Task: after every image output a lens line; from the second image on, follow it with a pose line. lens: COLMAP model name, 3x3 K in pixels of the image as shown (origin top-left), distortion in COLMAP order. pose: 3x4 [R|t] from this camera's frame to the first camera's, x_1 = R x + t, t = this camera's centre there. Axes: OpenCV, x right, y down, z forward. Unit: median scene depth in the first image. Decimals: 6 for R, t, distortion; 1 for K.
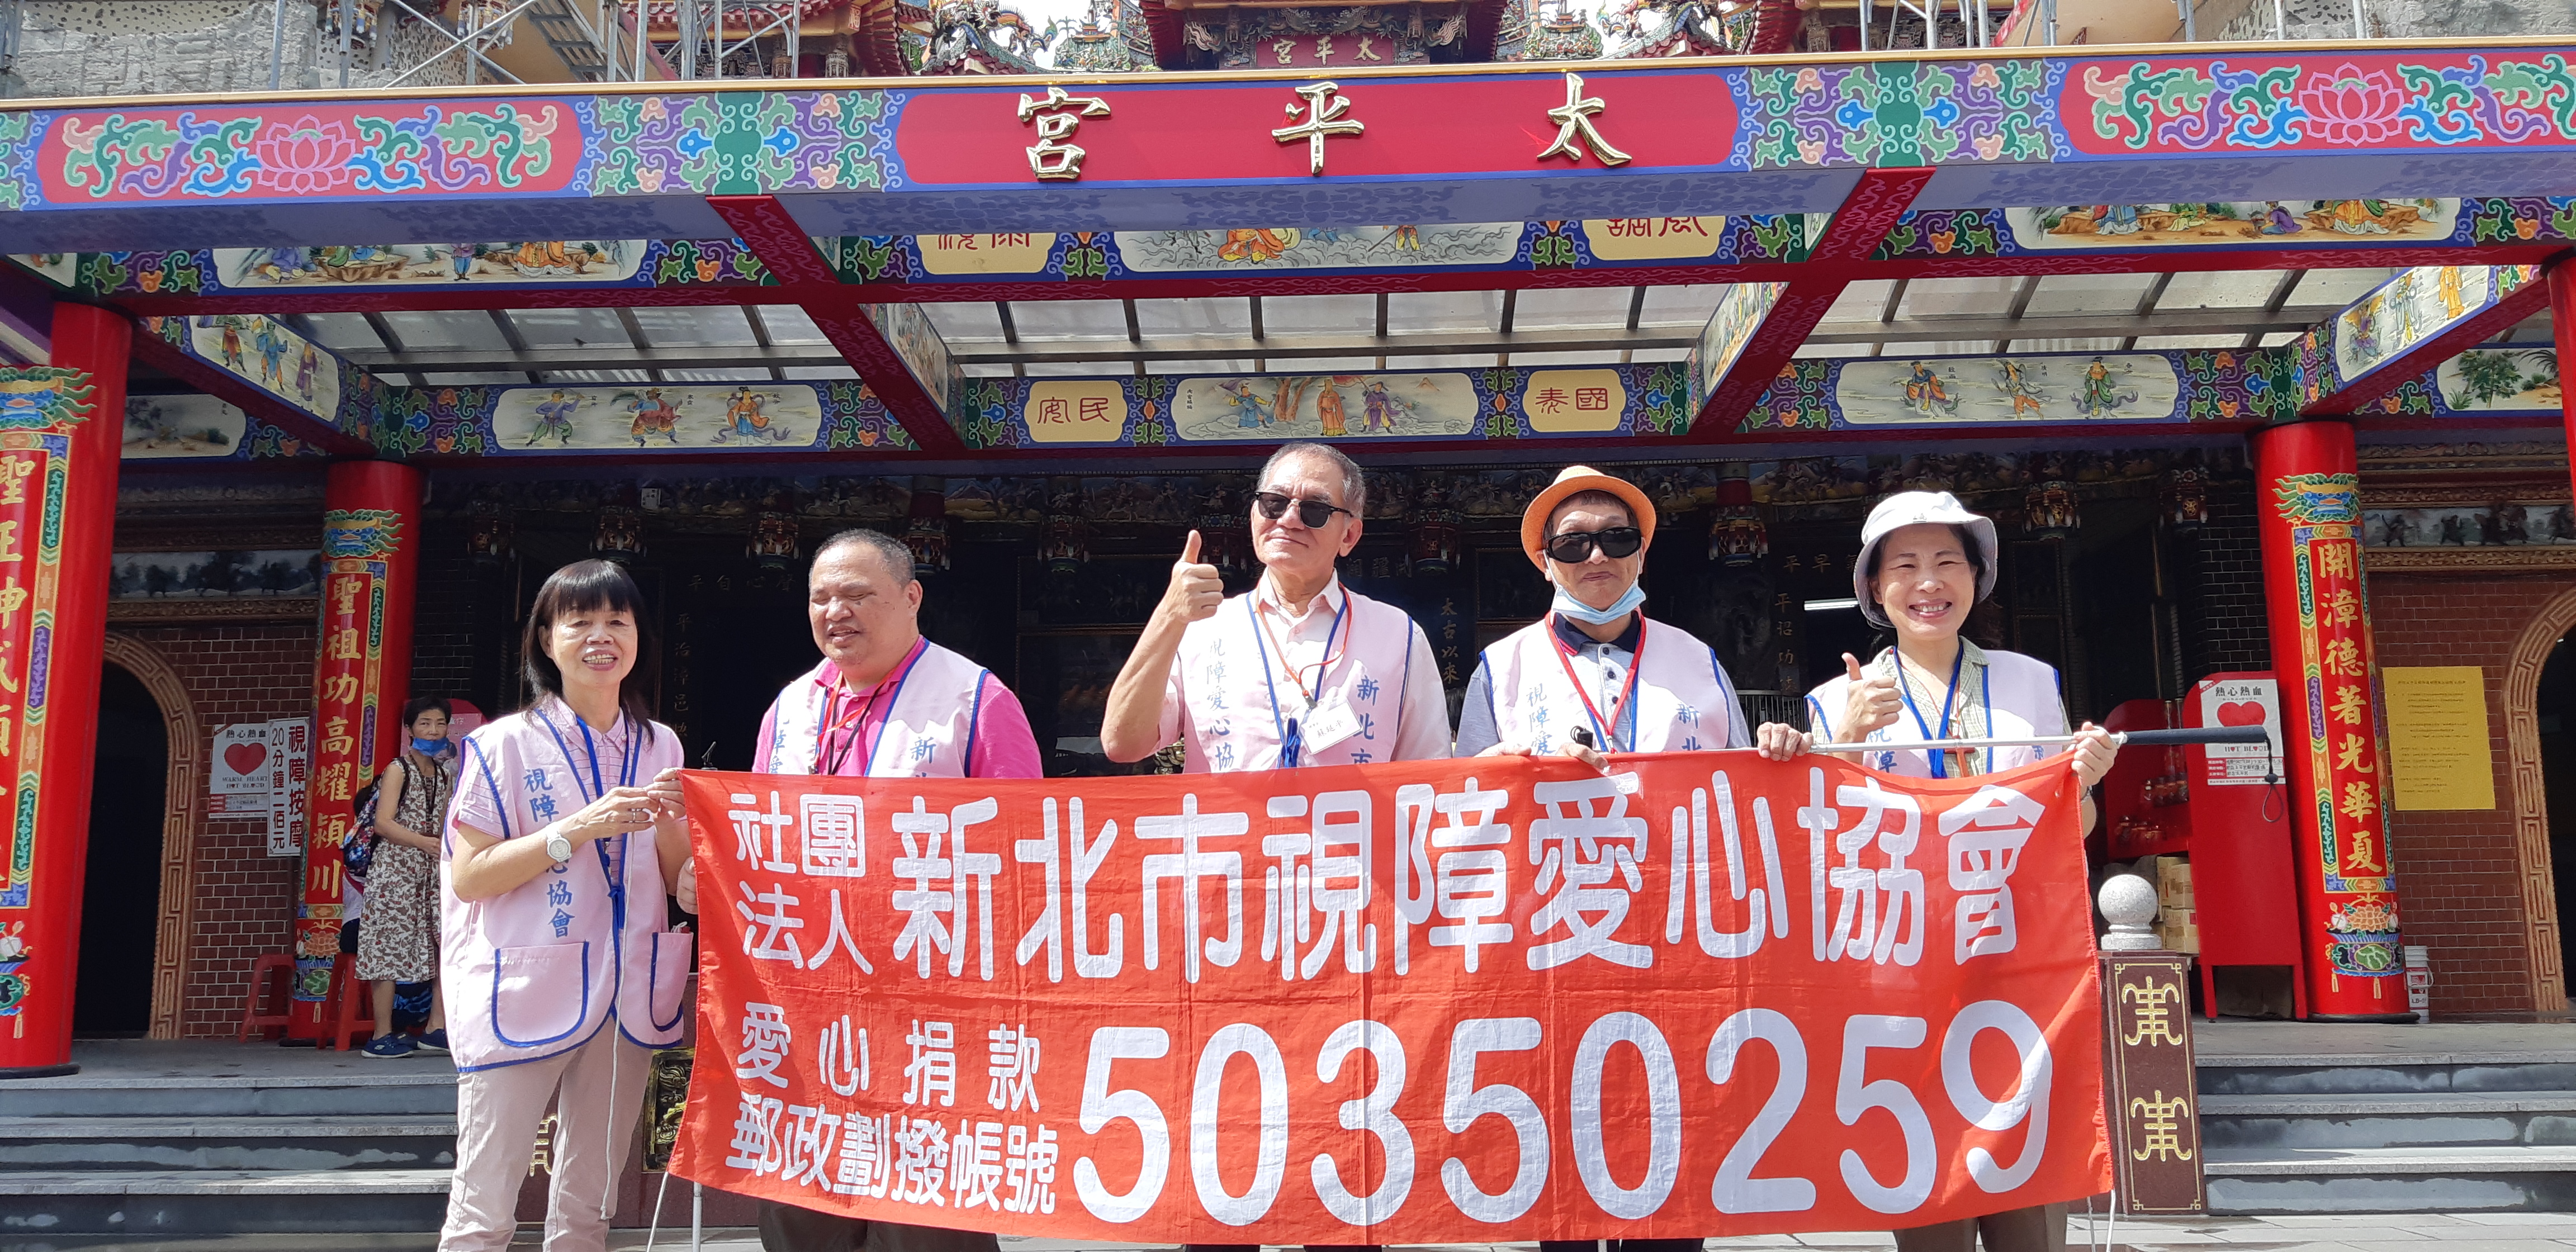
lens RADIAL K [[2010.3, 0, 1288.0], [0, 2010.3, 626.0], [0, 0, 1]] dist [0.095446, -0.167543]
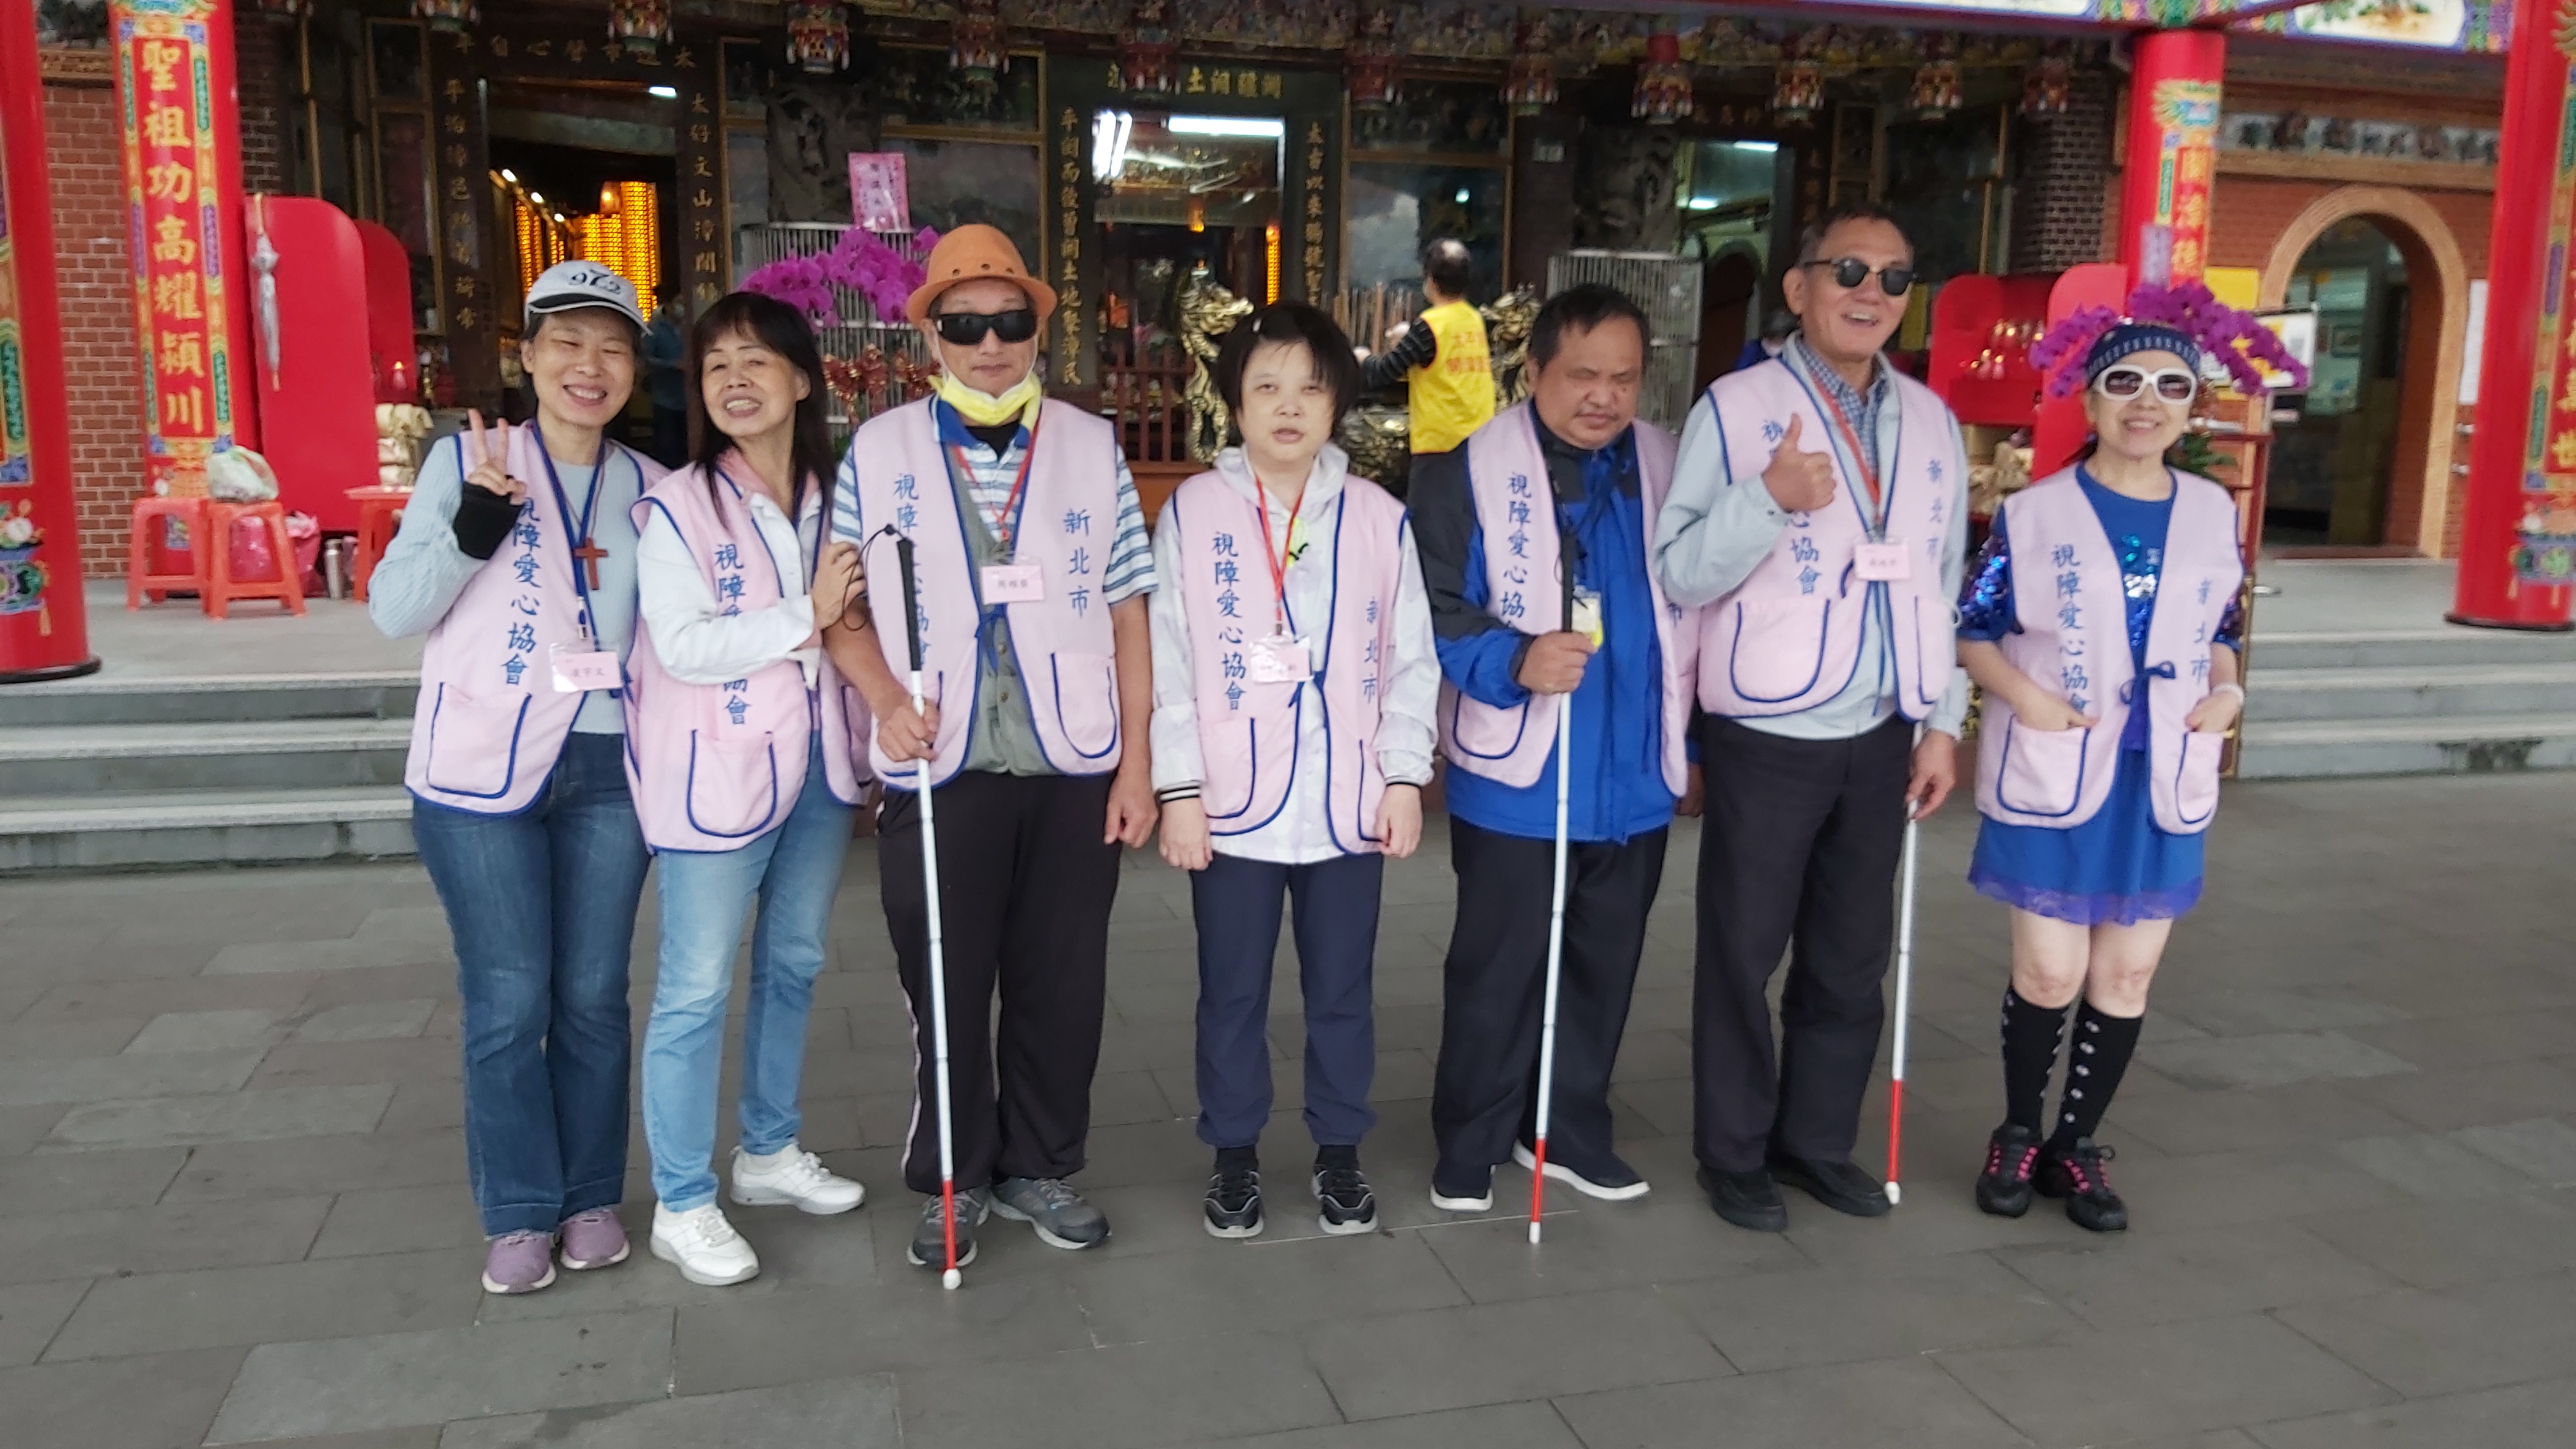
lens RADIAL K [[1998.0, 0, 1326.9], [0, 1998.0, 766.2], [0, 0, 1]] dist [0.049654, -0.106928]
pose [[0.955362, -0.028239, 0.294085, -0.314900], [-0.071529, 0.943697, 0.322985, -0.051662], [-0.286648, -0.329603, 0.899553, 0.056782]]
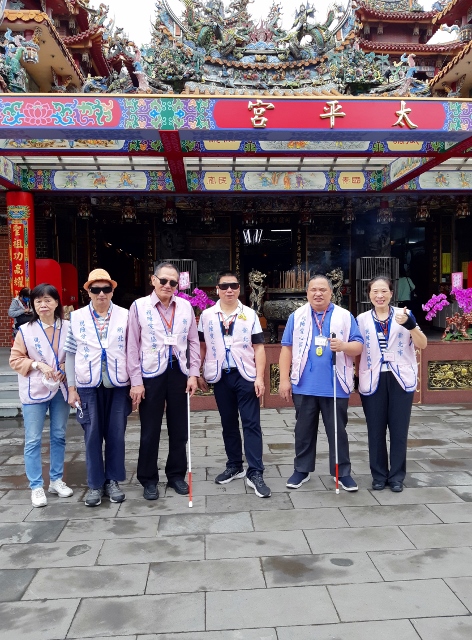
lens RADIAL K [[507.3, 0, 244.1], [0, 507.3, 315.7], [0, 0, 1]] dist [0.074787, -0.127196]
pose [[0.994634, -0.007915, 0.103148, -0.192210], [-0.012528, 0.980516, 0.196039, -0.060183], [-0.102690, -0.196280, 0.975156, 0.055249]]
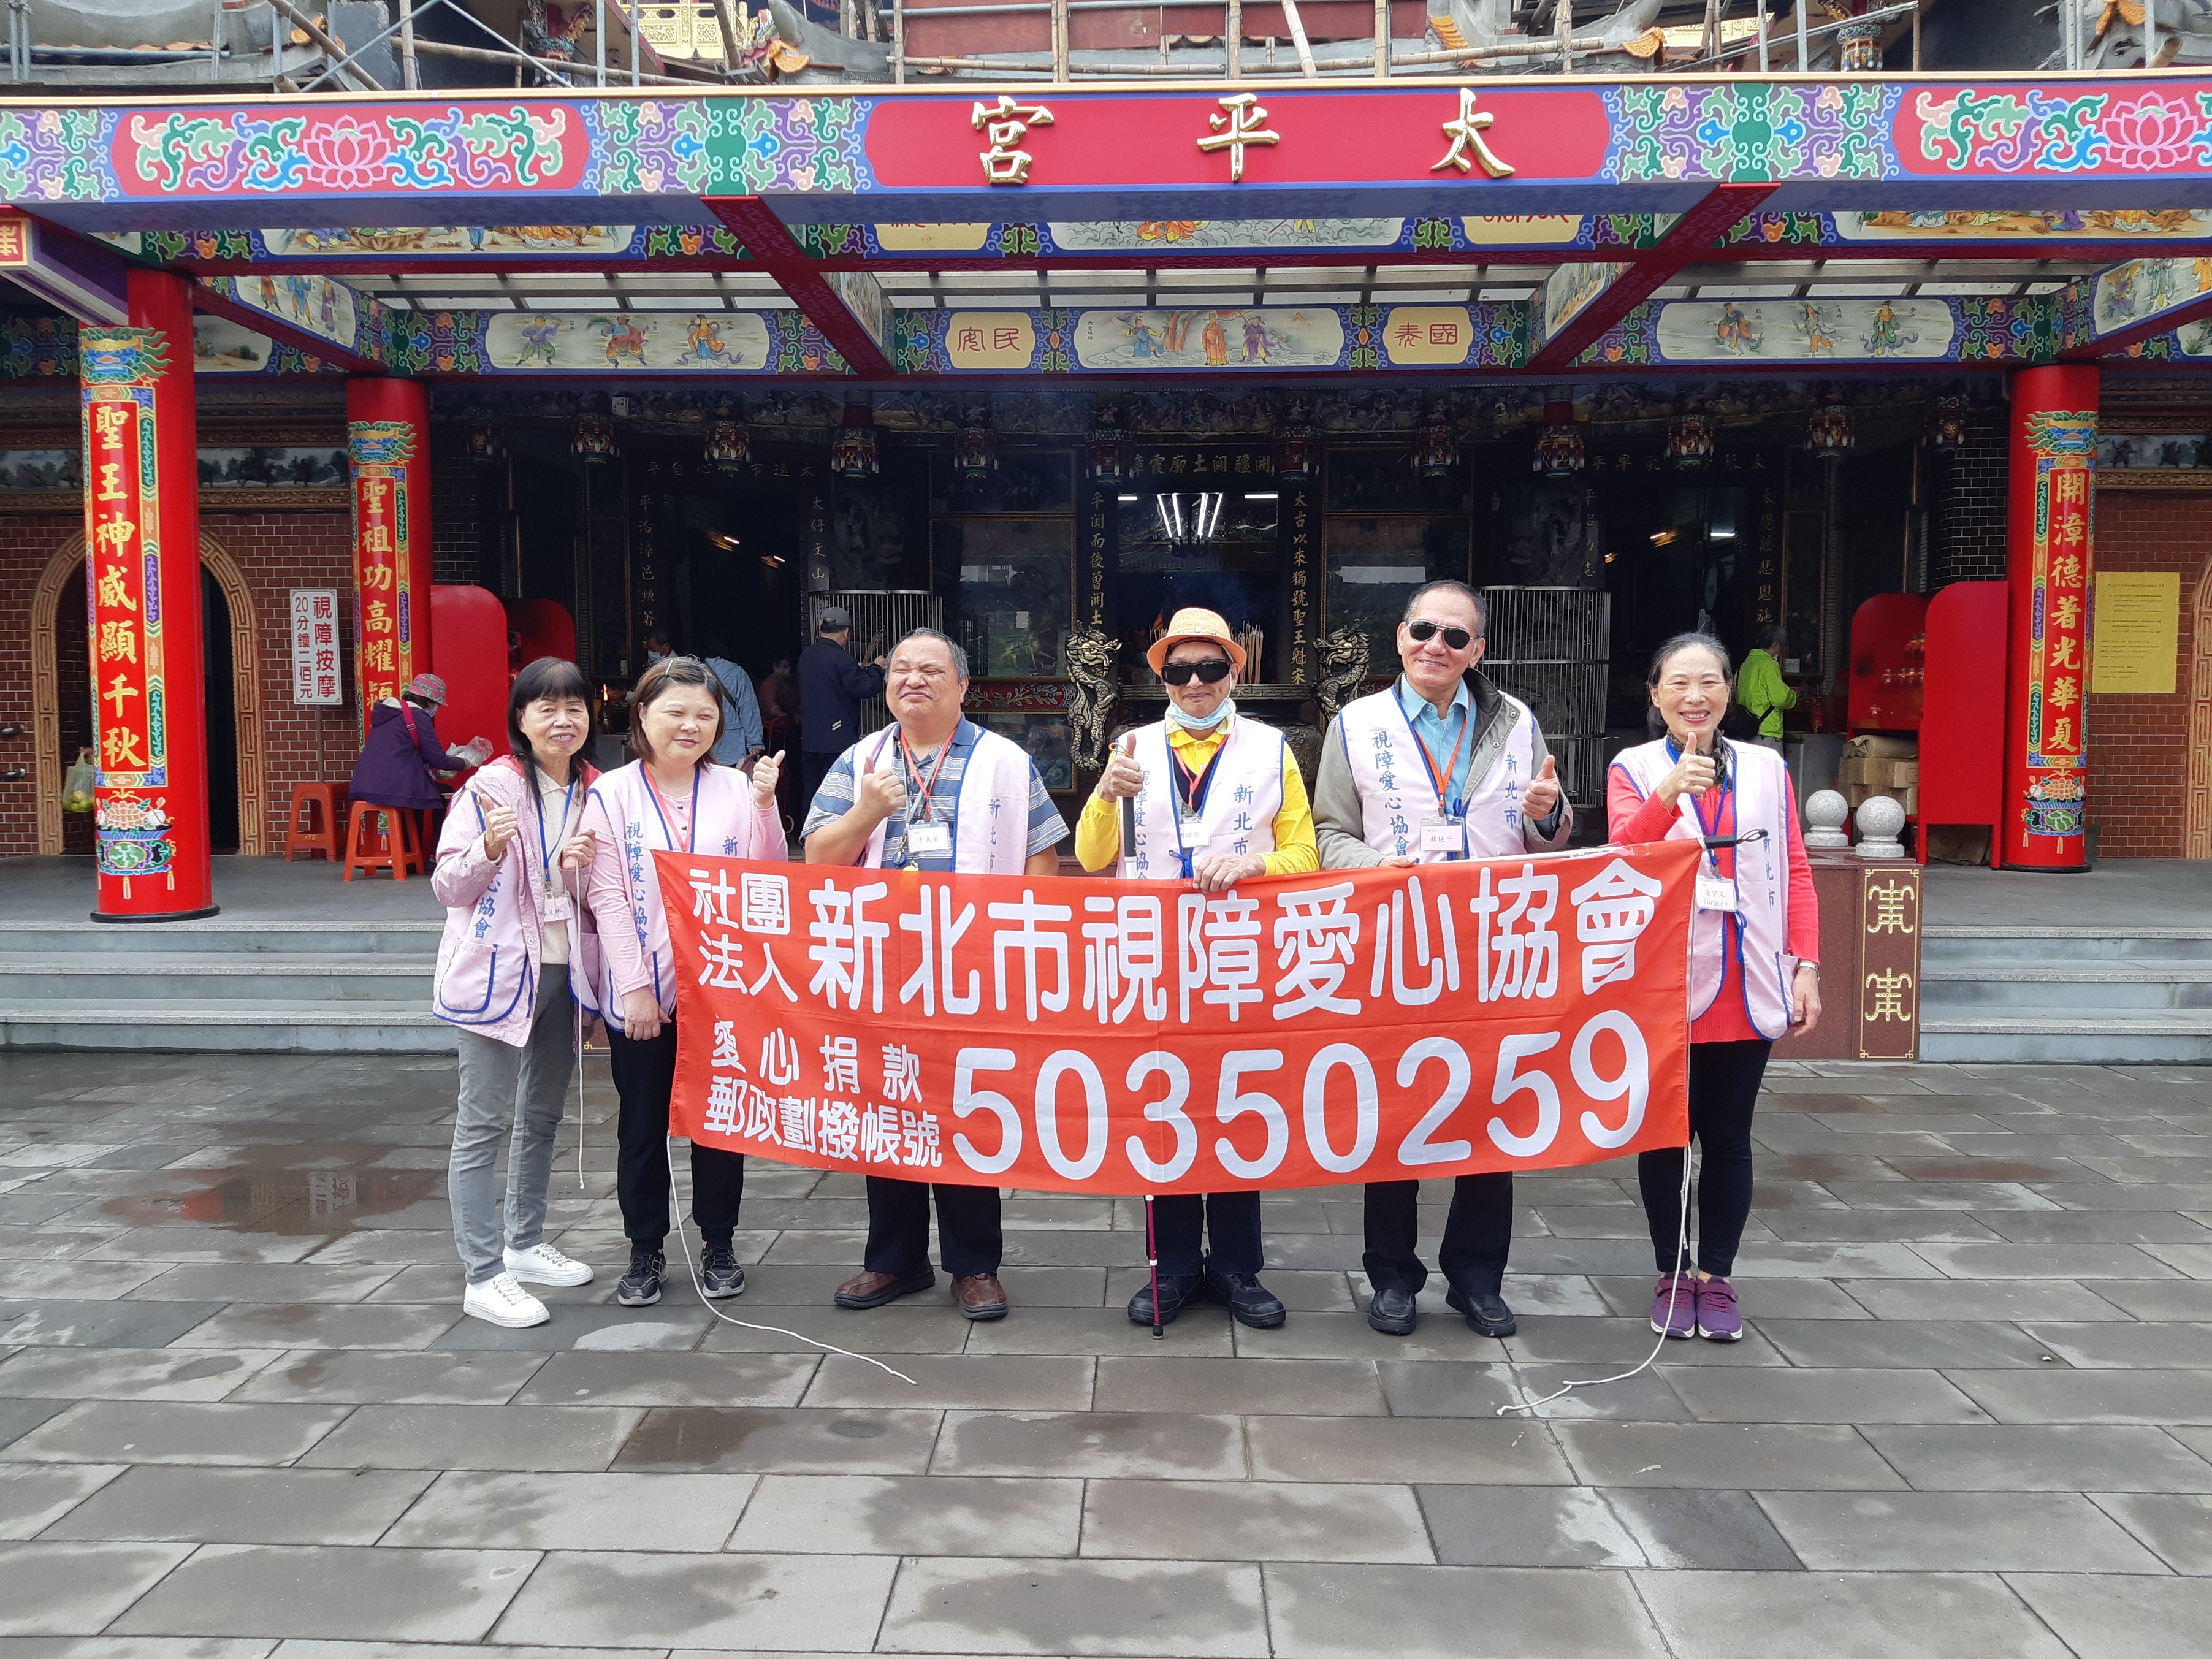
lens RADIAL K [[1723.3, 0, 1110.1], [0, 1723.3, 818.9], [0, 0, 1]] dist [0.081593, -0.139553]
pose [[0.999940, 0.010898, -0.001066, -0.041819], [-0.010403, 0.975821, 0.218323, -0.070535], [0.003419, -0.218299, 0.975876, -0.026162]]
